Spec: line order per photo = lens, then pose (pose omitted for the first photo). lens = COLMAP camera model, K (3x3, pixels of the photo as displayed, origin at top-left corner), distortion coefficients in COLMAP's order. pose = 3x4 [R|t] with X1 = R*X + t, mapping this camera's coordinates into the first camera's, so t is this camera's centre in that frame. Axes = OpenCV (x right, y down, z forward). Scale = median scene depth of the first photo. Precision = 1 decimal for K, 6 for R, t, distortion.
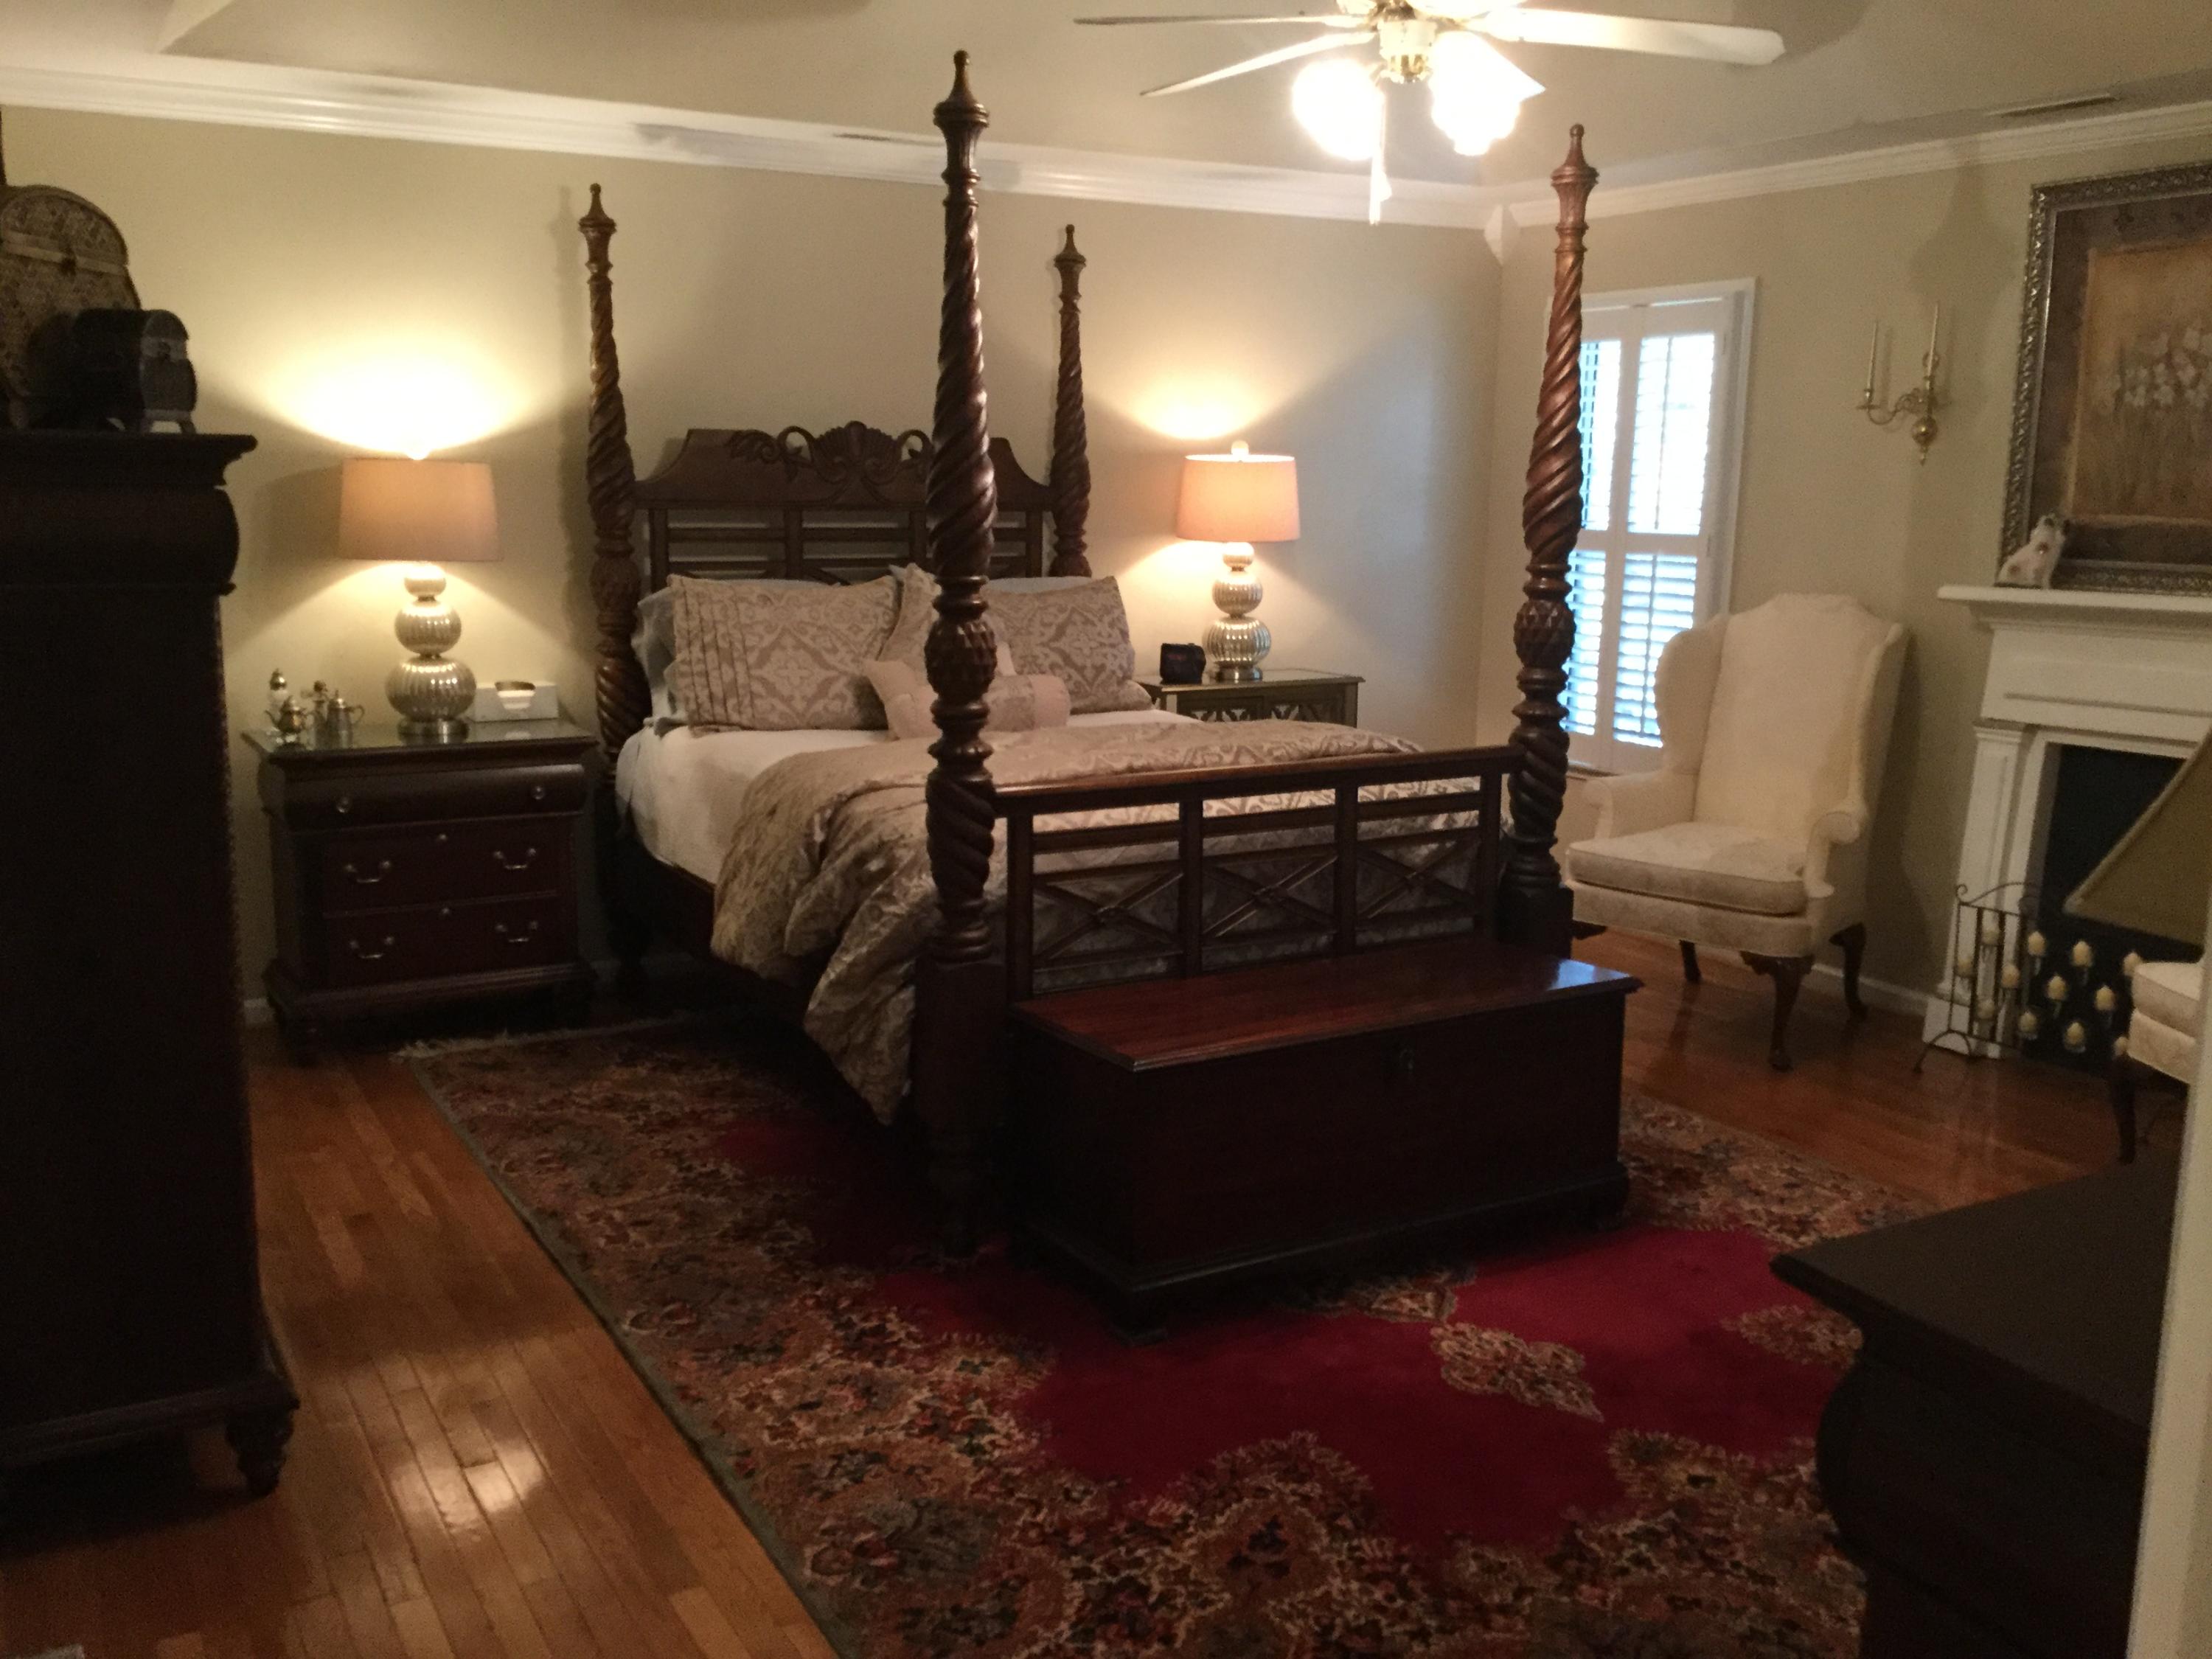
lens RADIAL K [[2002.5, 0, 1131.2], [0, 2002.5, 840.7], [0, 0, 1]] dist [0.110069, -0.179438]
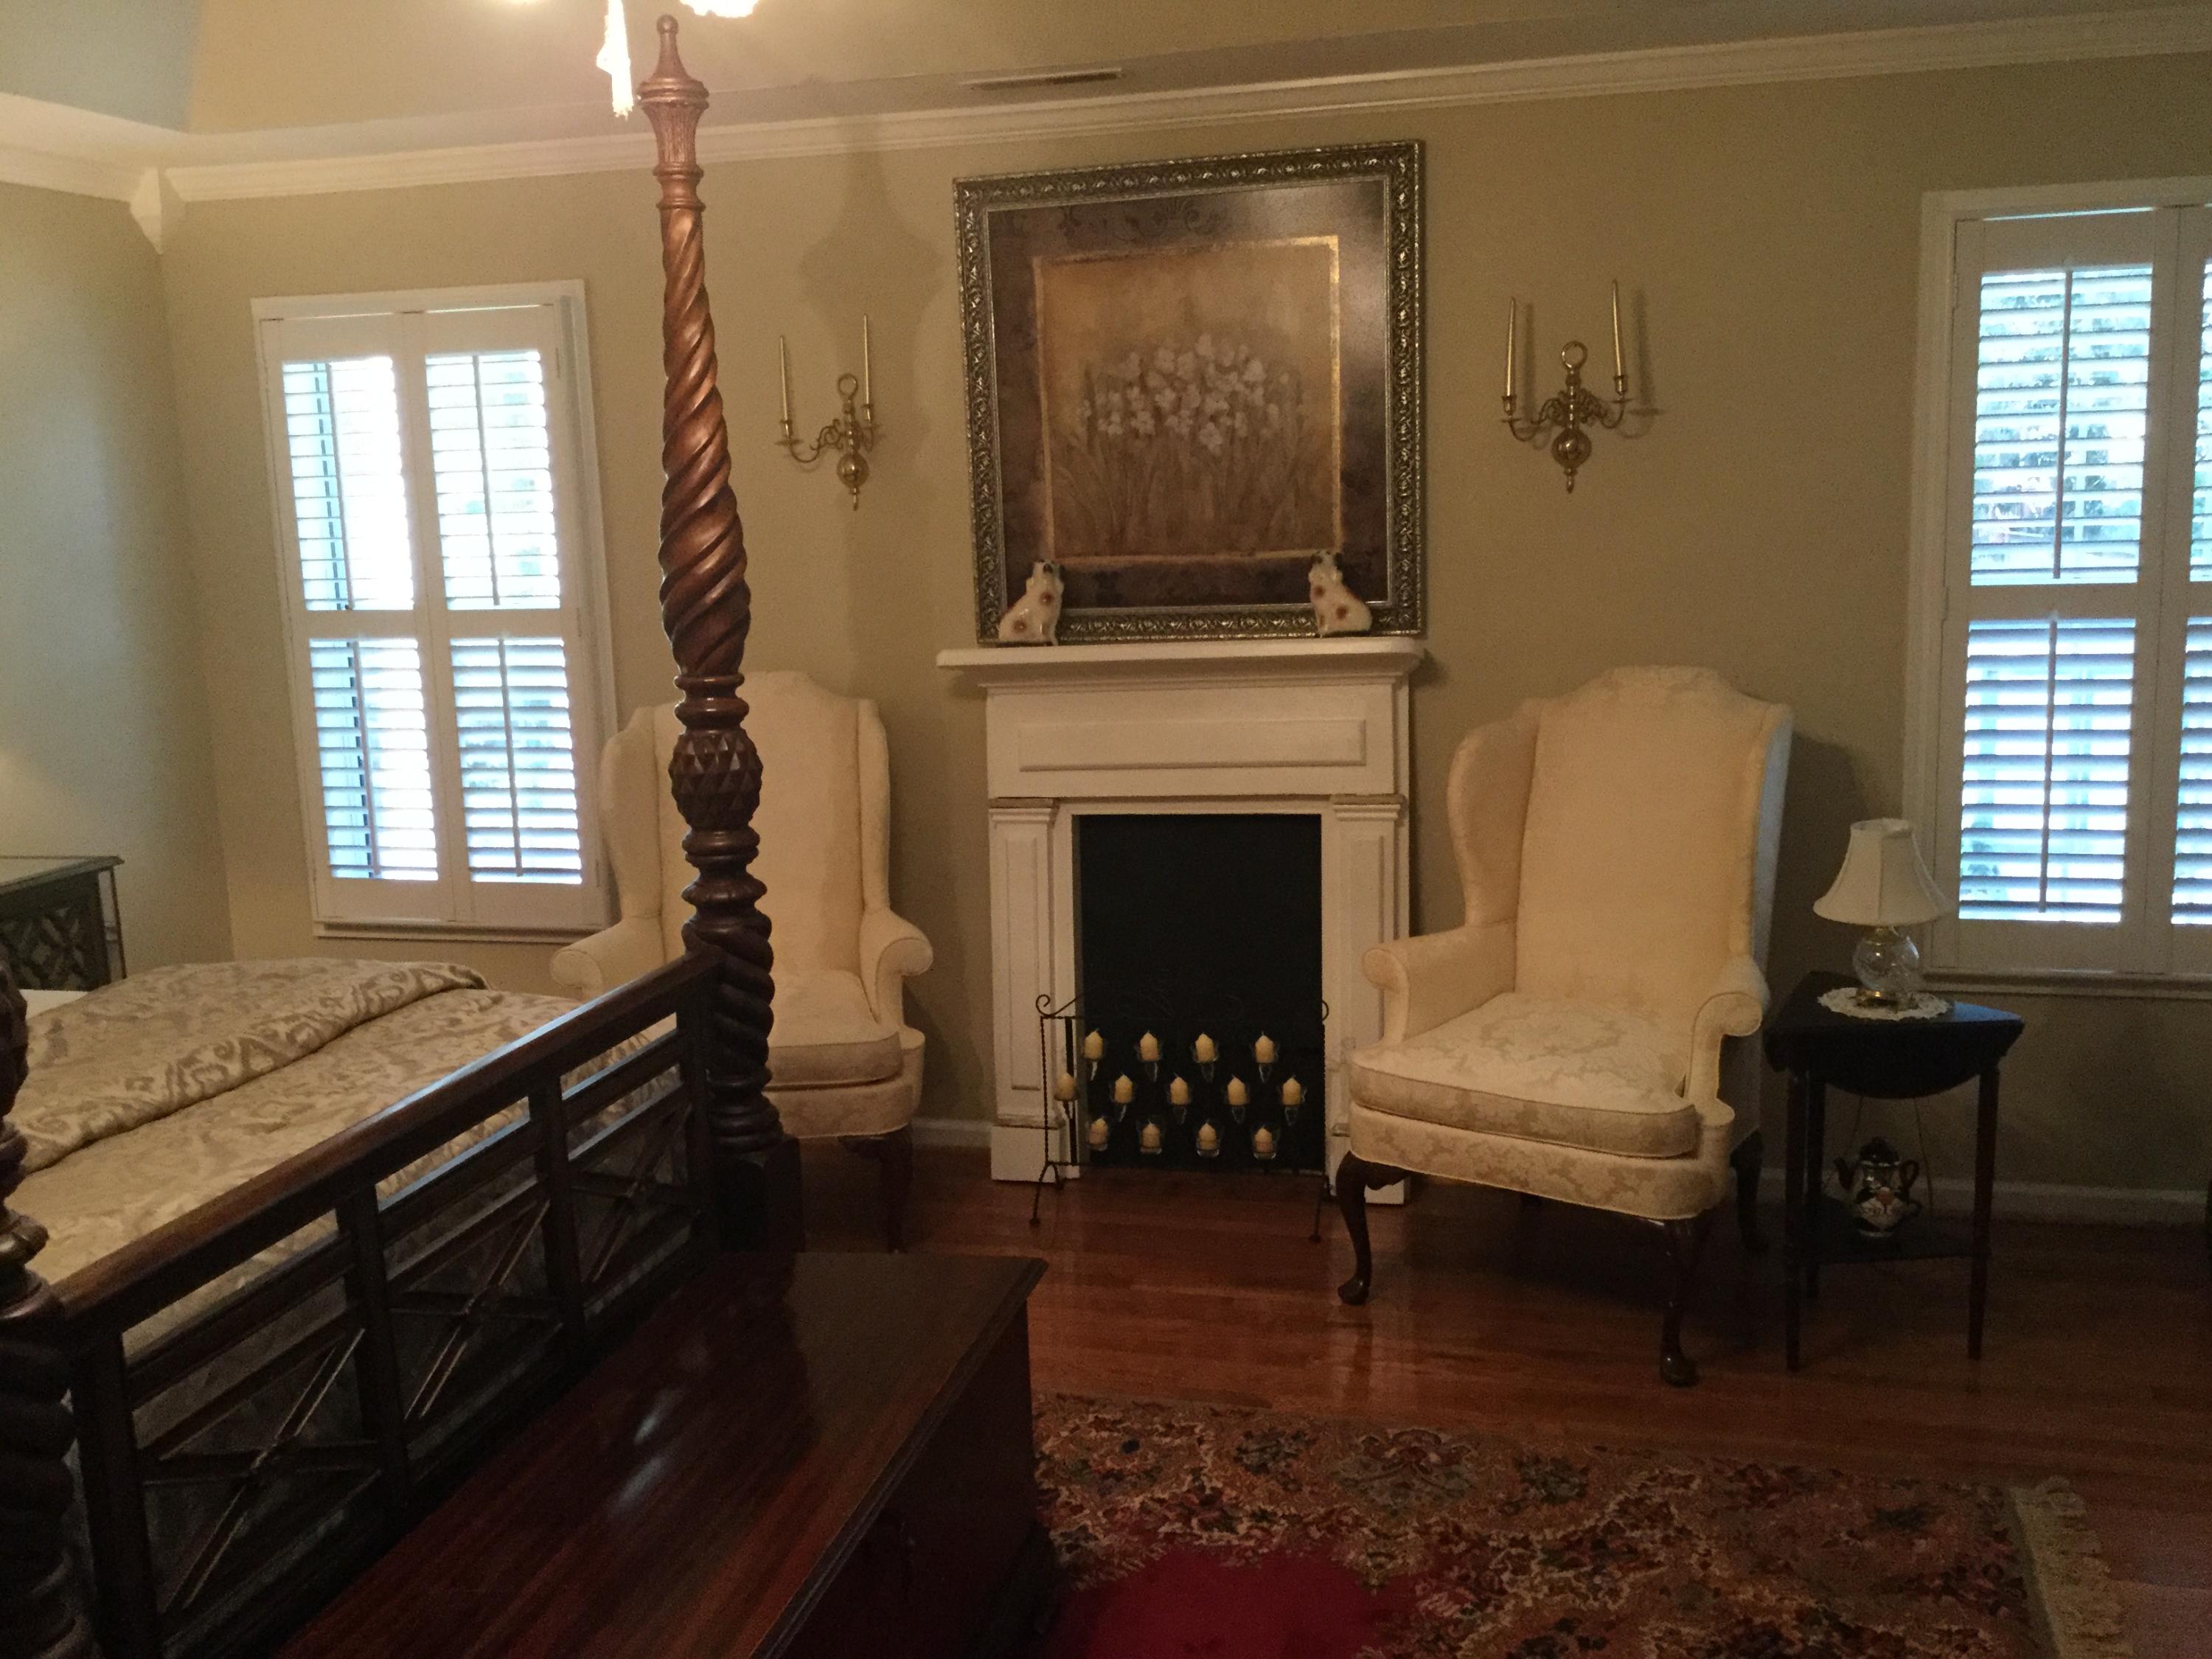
lens RADIAL K [[2002.5, 0, 1131.2], [0, 2002.5, 840.7], [0, 0, 1]] dist [0.110069, -0.179438]
pose [[0.708246, -0.158761, 0.687883, -0.136503], [0.172568, 0.983759, 0.049371, -0.077850], [-0.684549, 0.083740, 0.724141, 0.358118]]
